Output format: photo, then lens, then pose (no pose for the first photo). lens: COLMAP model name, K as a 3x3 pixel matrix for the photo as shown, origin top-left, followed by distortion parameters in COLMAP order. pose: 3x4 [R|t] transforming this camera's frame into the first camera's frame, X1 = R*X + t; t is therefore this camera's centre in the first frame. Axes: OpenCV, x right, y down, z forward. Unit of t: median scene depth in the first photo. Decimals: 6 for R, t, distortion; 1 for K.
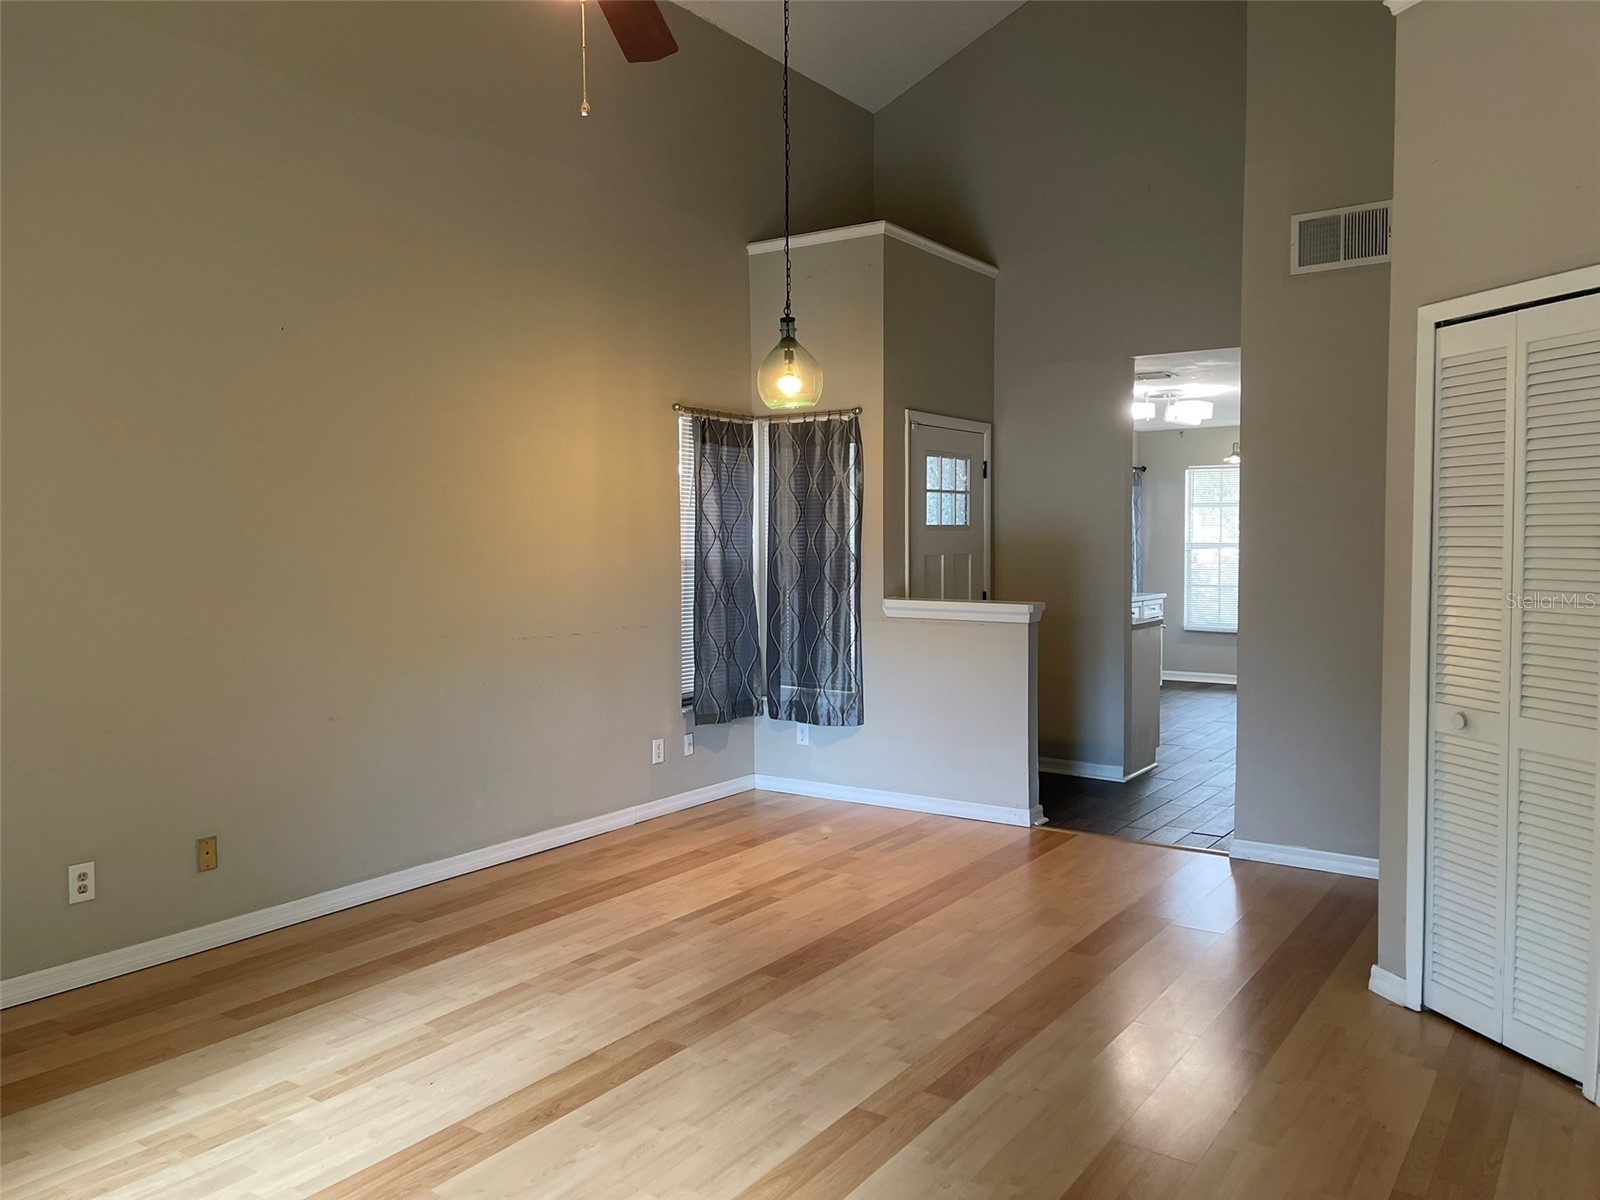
lens RADIAL K [[1209.8, 0, 803.3], [0, 1209.8, 594.6], [0, 0, 1]] dist [0.089467, -0.113237]
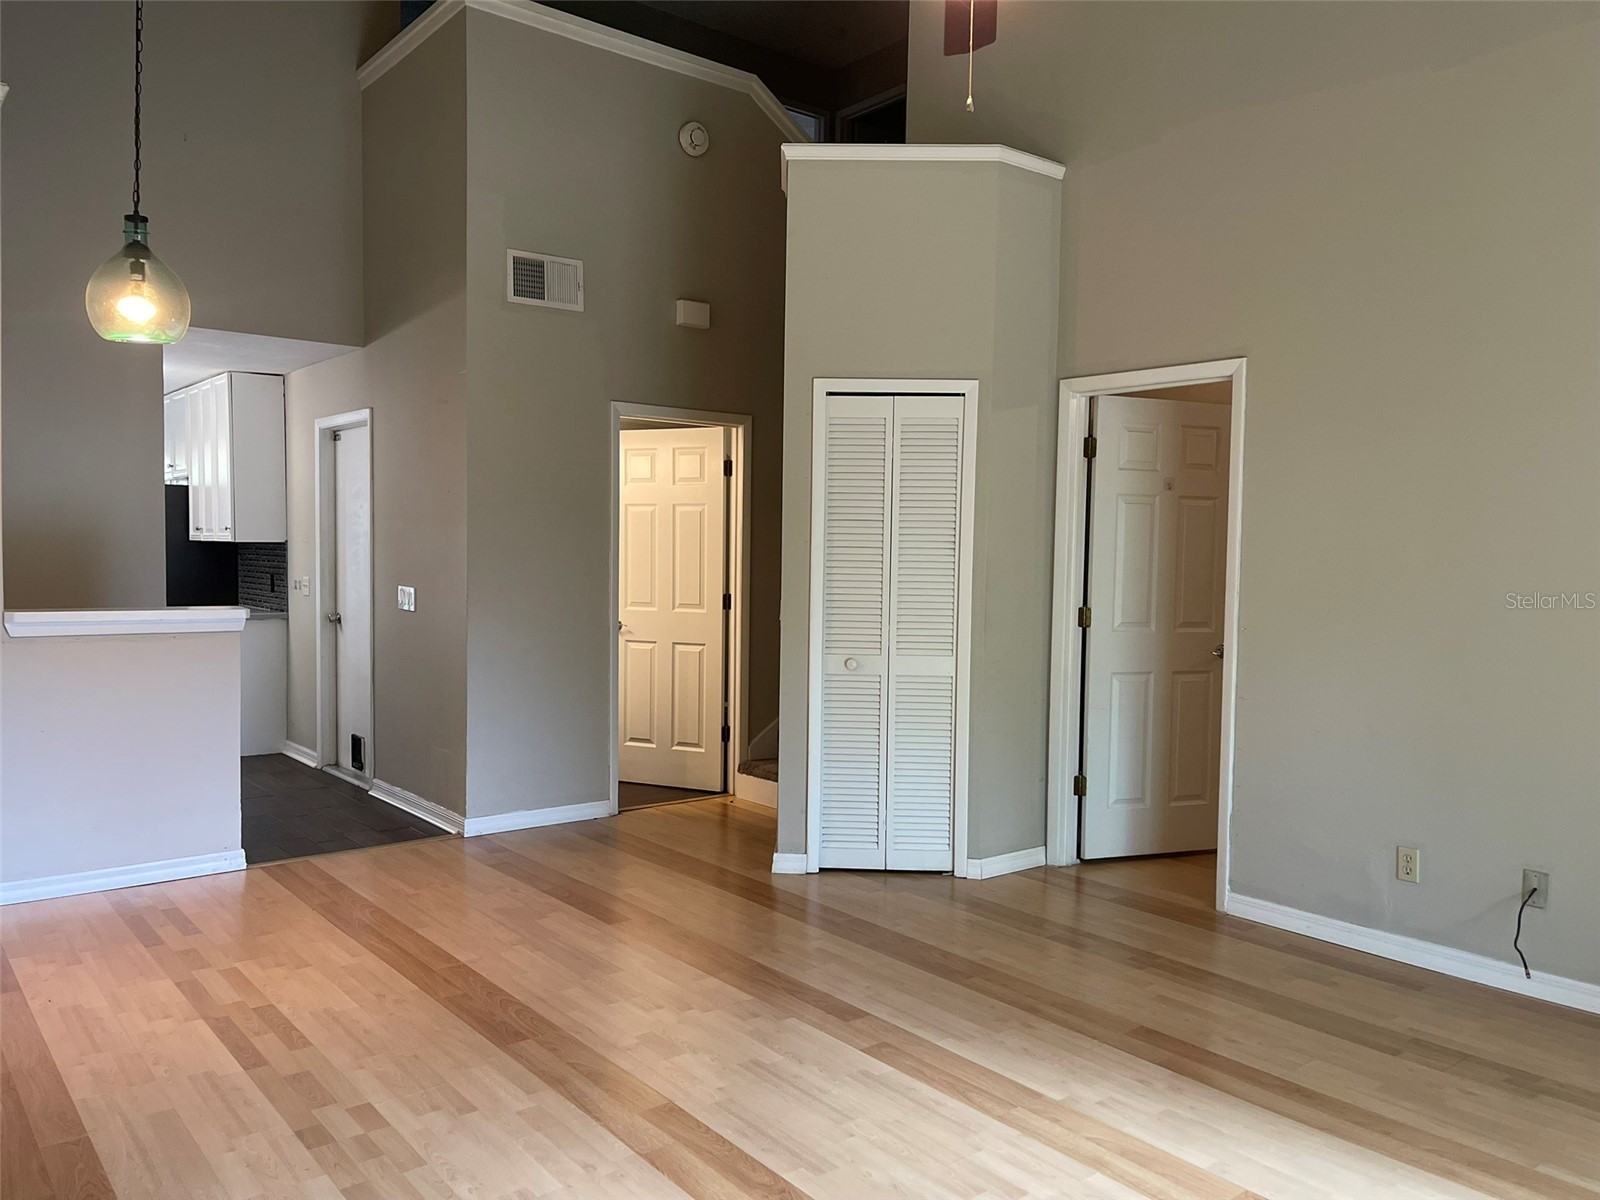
lens RADIAL K [[1215.9, 0, 800.0], [0, 1215.9, 600.0], [0, 0, 1]] dist [0.089221, -0.120382]
pose [[0.293283, -0.034863, 0.955390, -0.495370], [0.030492, 0.999168, 0.027101, -0.009176], [-0.955539, 0.021183, 0.294102, 0.348373]]
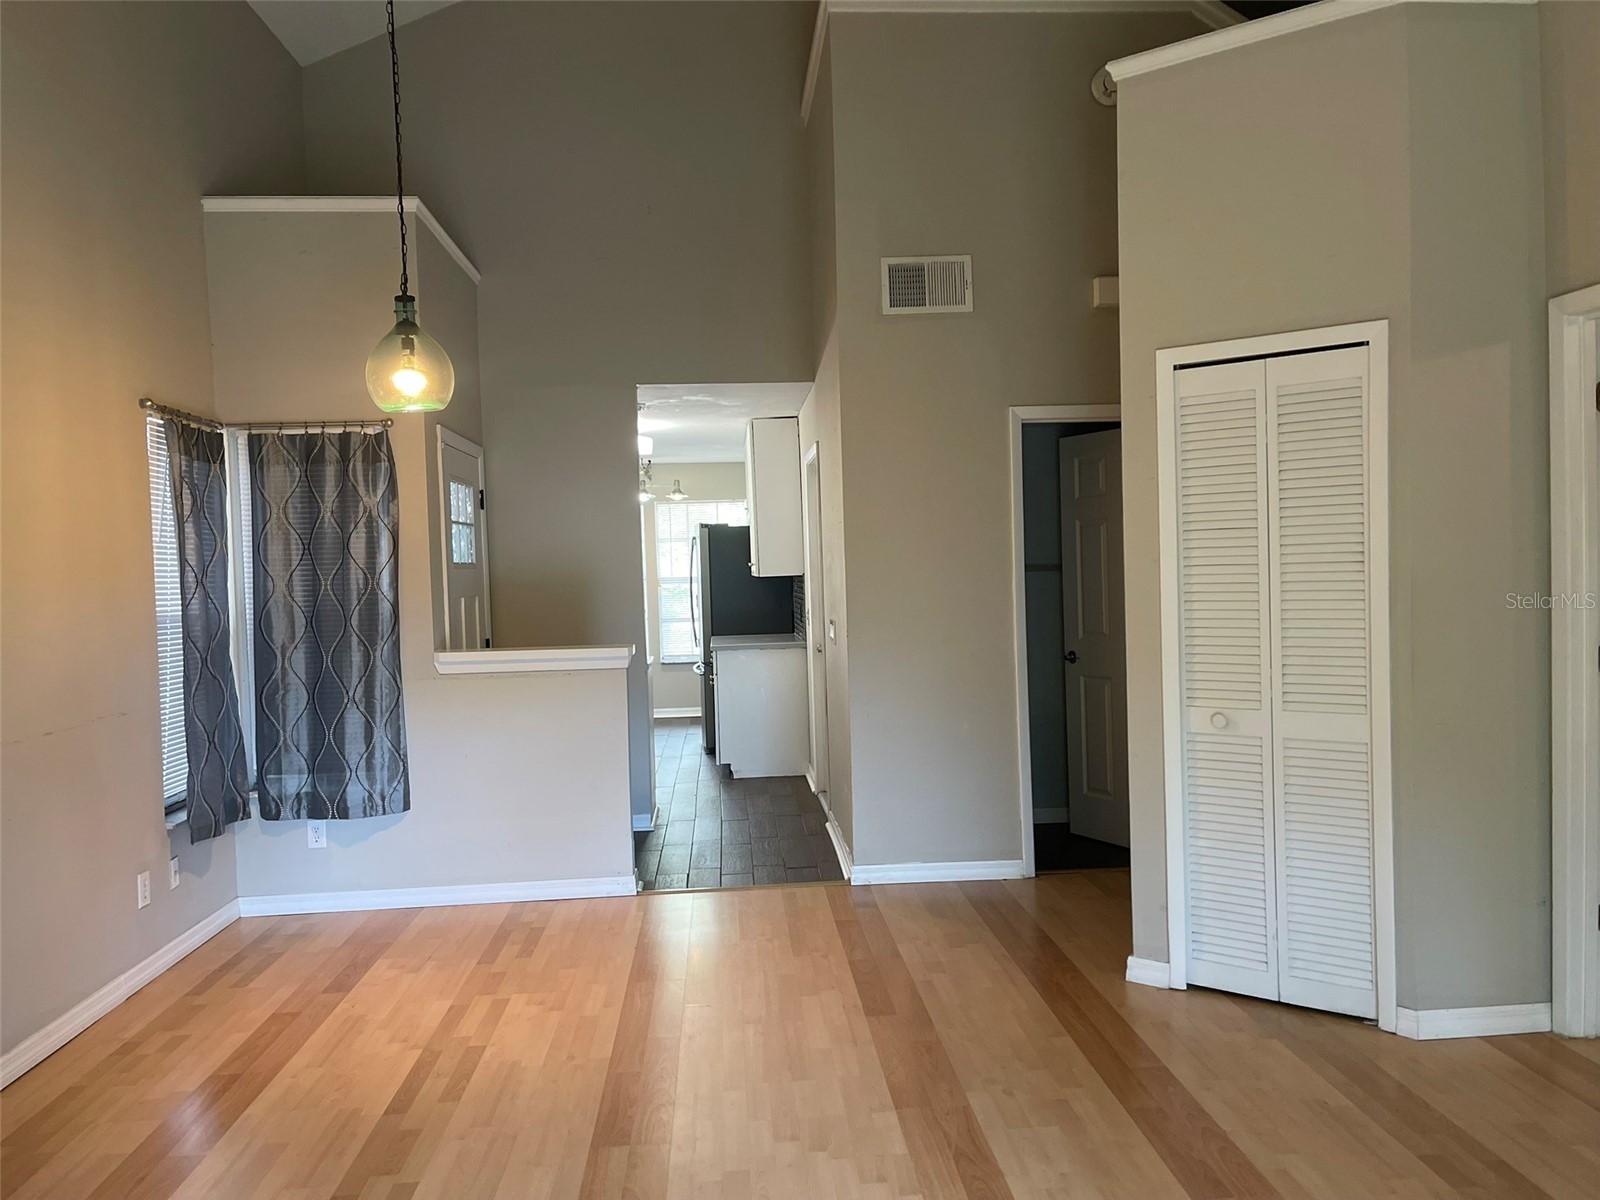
lens RADIAL K [[1215.9, 0, 800.0], [0, 1215.9, 600.0], [0, 0, 1]] dist [0.089221, -0.120382]
pose [[0.788213, -0.037917, 0.614233, -0.252145], [0.056671, 0.998331, -0.011096, -0.008867], [-0.612788, 0.043555, 0.789046, 0.192581]]
